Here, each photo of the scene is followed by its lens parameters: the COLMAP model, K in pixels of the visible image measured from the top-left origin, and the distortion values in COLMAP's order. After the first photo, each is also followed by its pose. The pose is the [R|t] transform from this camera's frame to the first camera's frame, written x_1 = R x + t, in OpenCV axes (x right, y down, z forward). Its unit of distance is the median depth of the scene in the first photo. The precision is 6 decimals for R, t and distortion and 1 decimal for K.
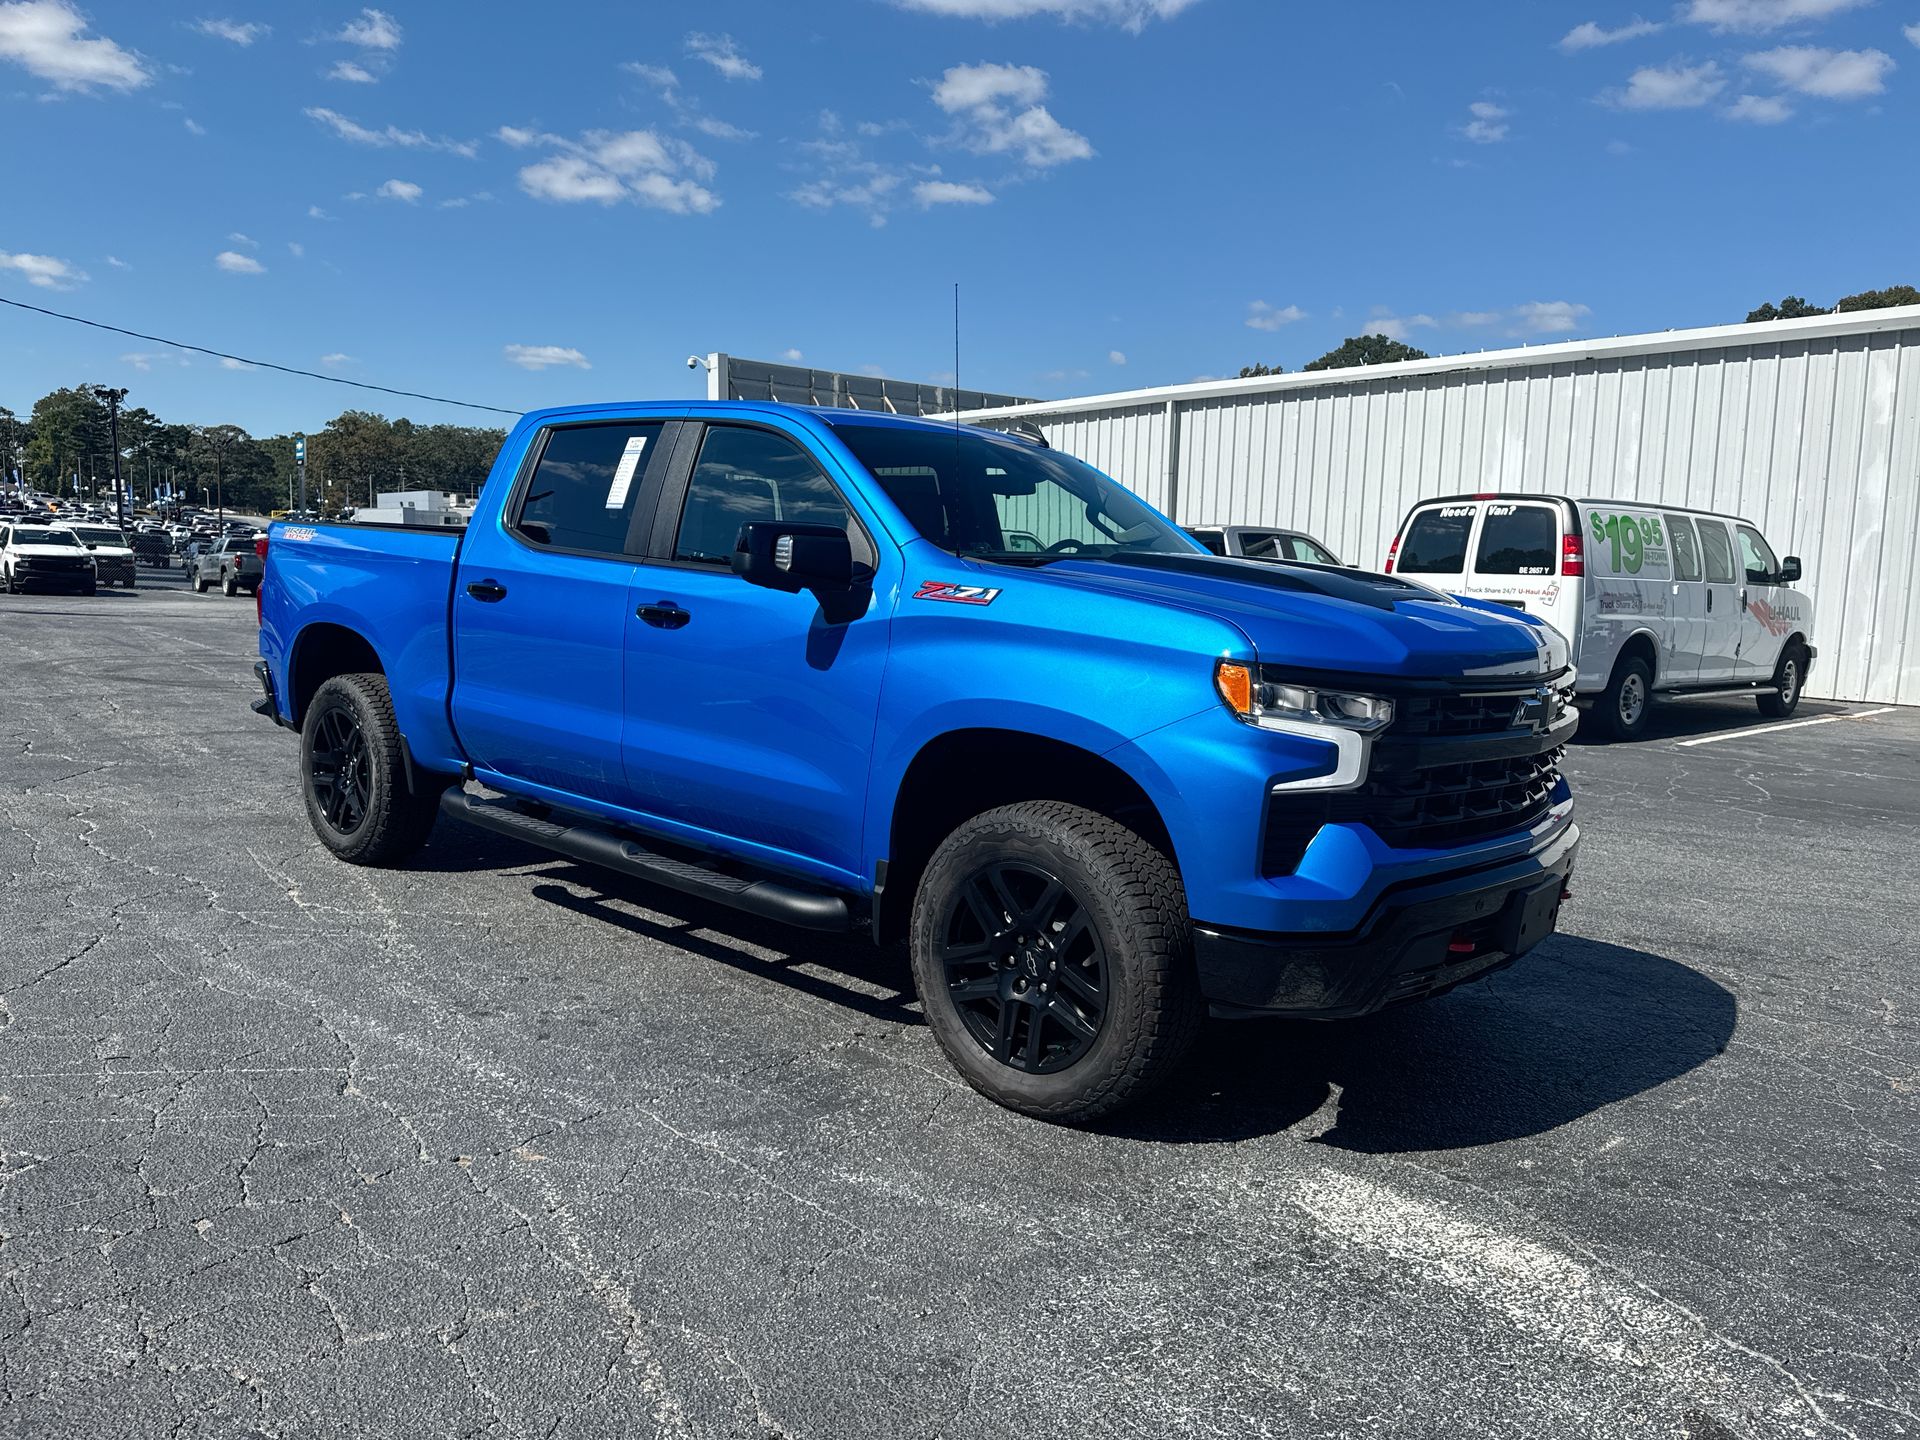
lens RADIAL K [[1345.9, 0, 969.4], [0, 1345.9, 737.1], [0, 0, 1]] dist [0.025540, -0.033658]
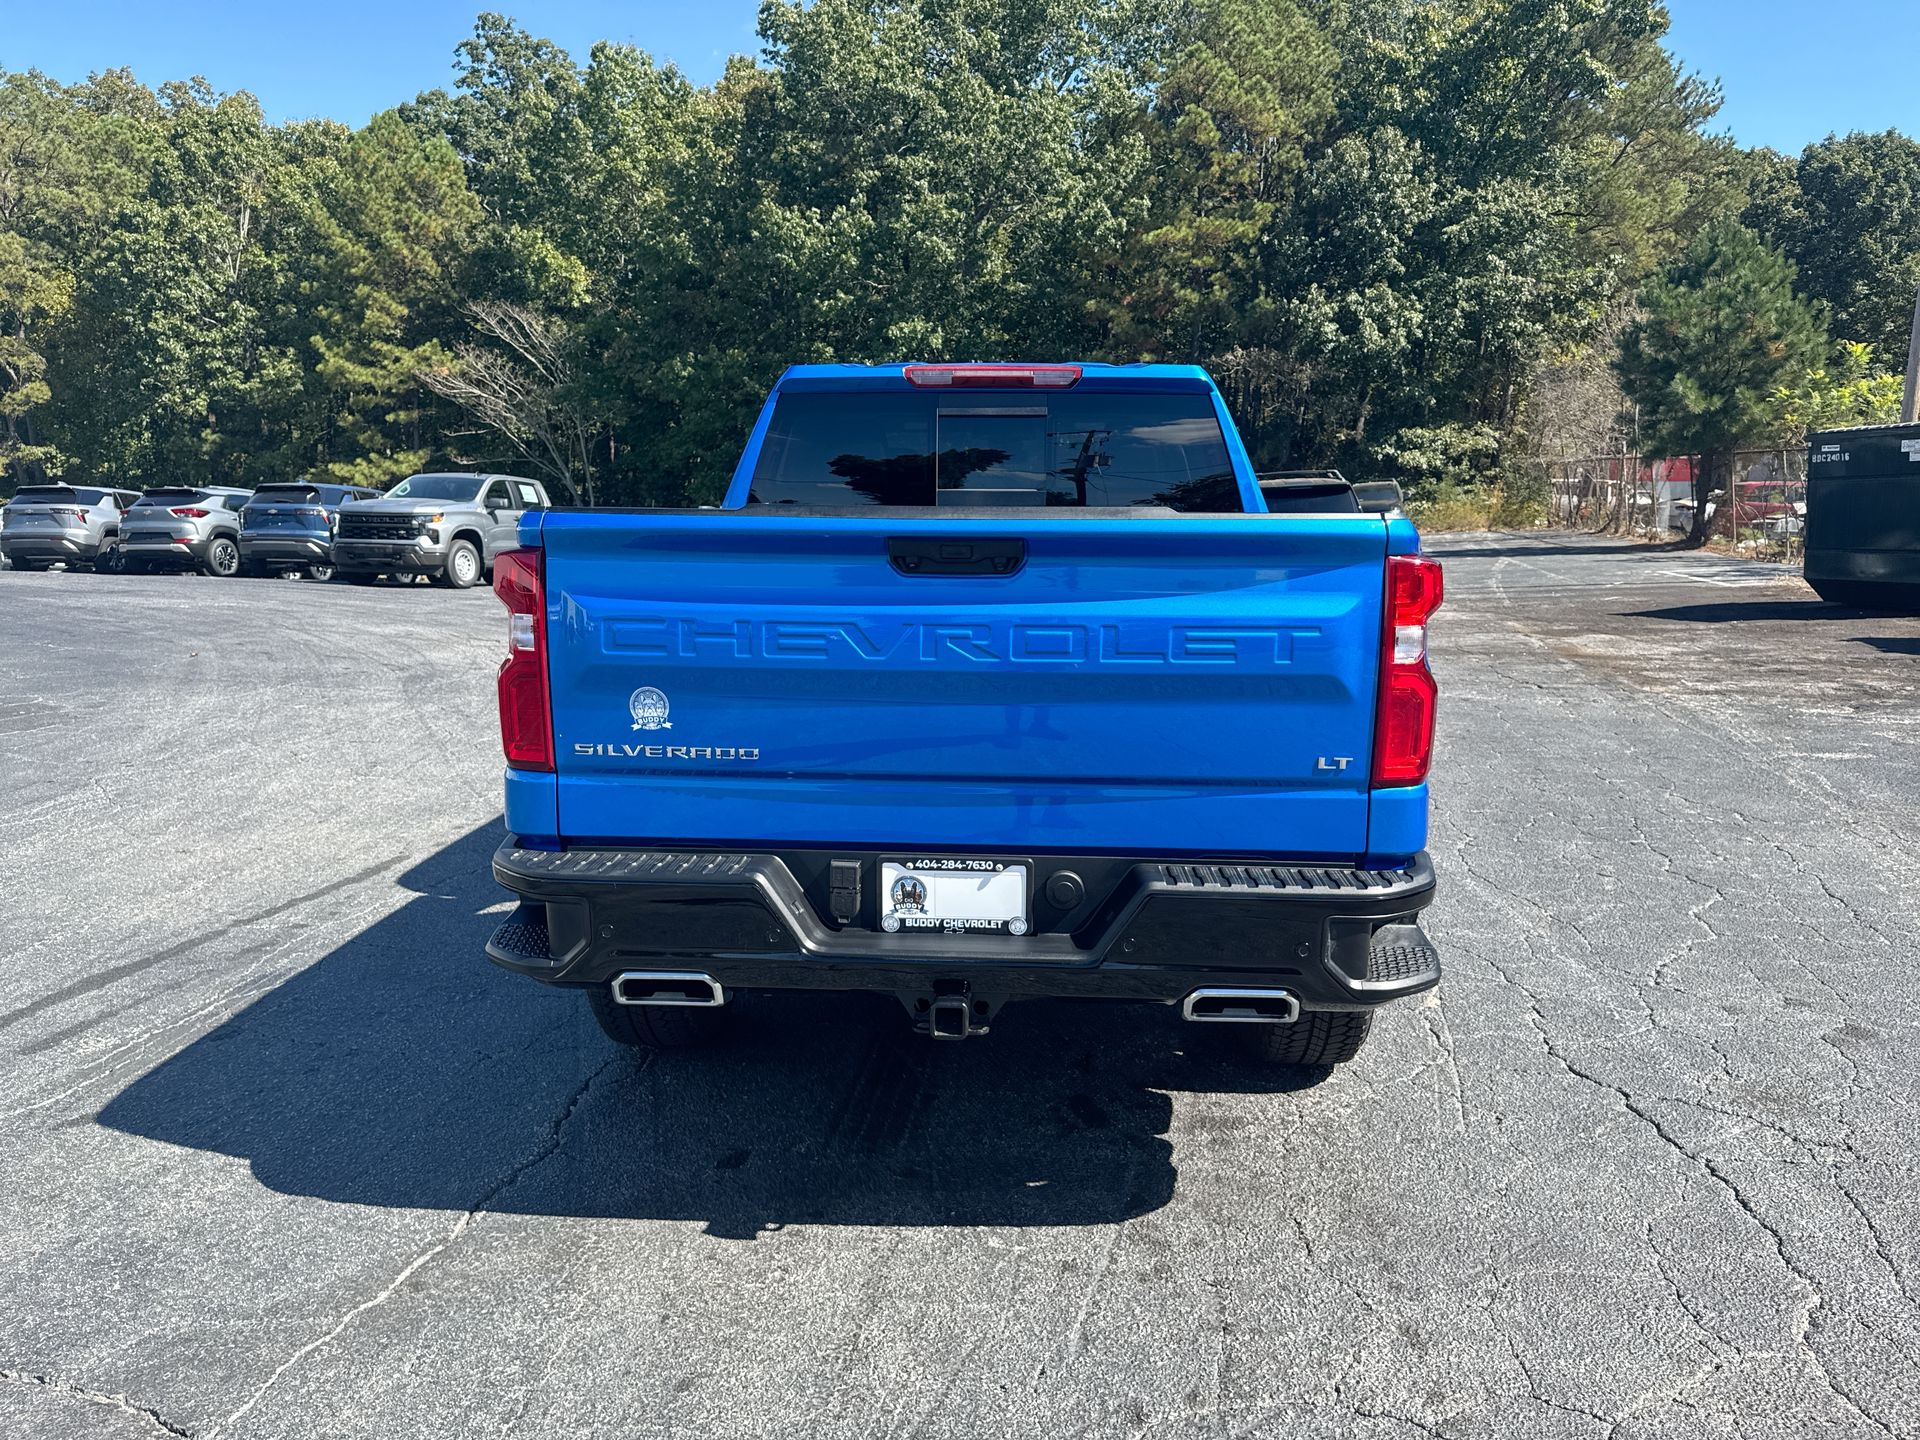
lens RADIAL K [[1345.9, 0, 958.2], [0, 1345.9, 713.6], [0, 0, 1]] dist [0.025540, -0.033658]
pose [[-0.602354, -0.168459, 0.780251, -1.034498], [0.072745, 0.961825, 0.263820, -0.296457], [-0.794908, 0.215672, -0.567104, 1.842951]]
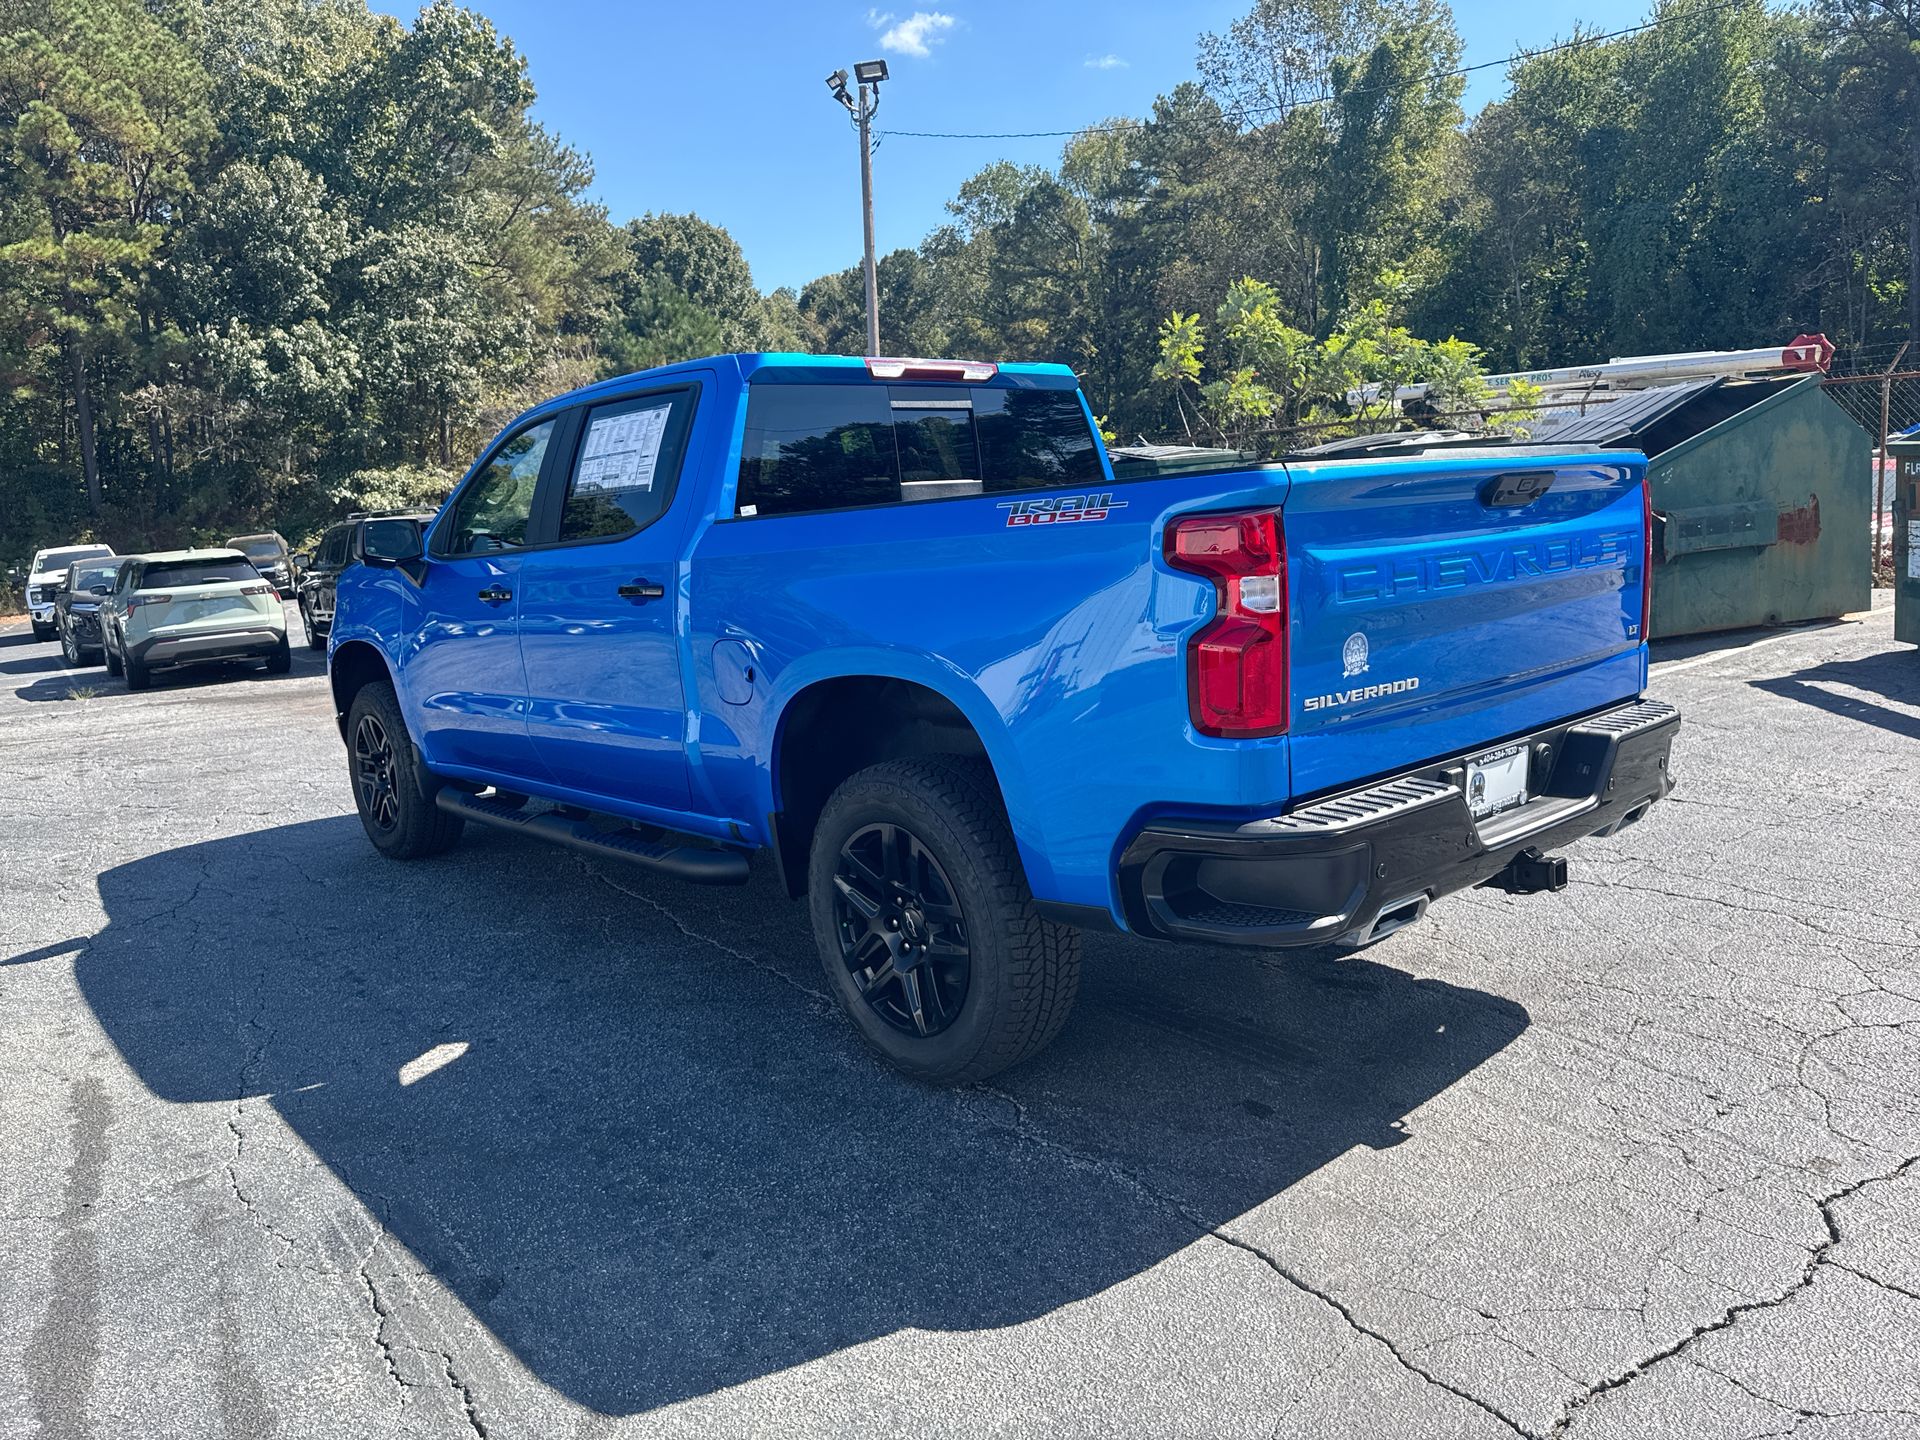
lens RADIAL K [[1345.9, 0, 953.1], [0, 1345.9, 718.0], [0, 0, 1]] dist [0.025540, -0.033658]
pose [[-0.989107, -0.004006, 0.147141, -0.441255], [0.037789, 0.959216, 0.280138, -0.303670], [-0.142262, 0.282647, -0.948616, 2.208940]]
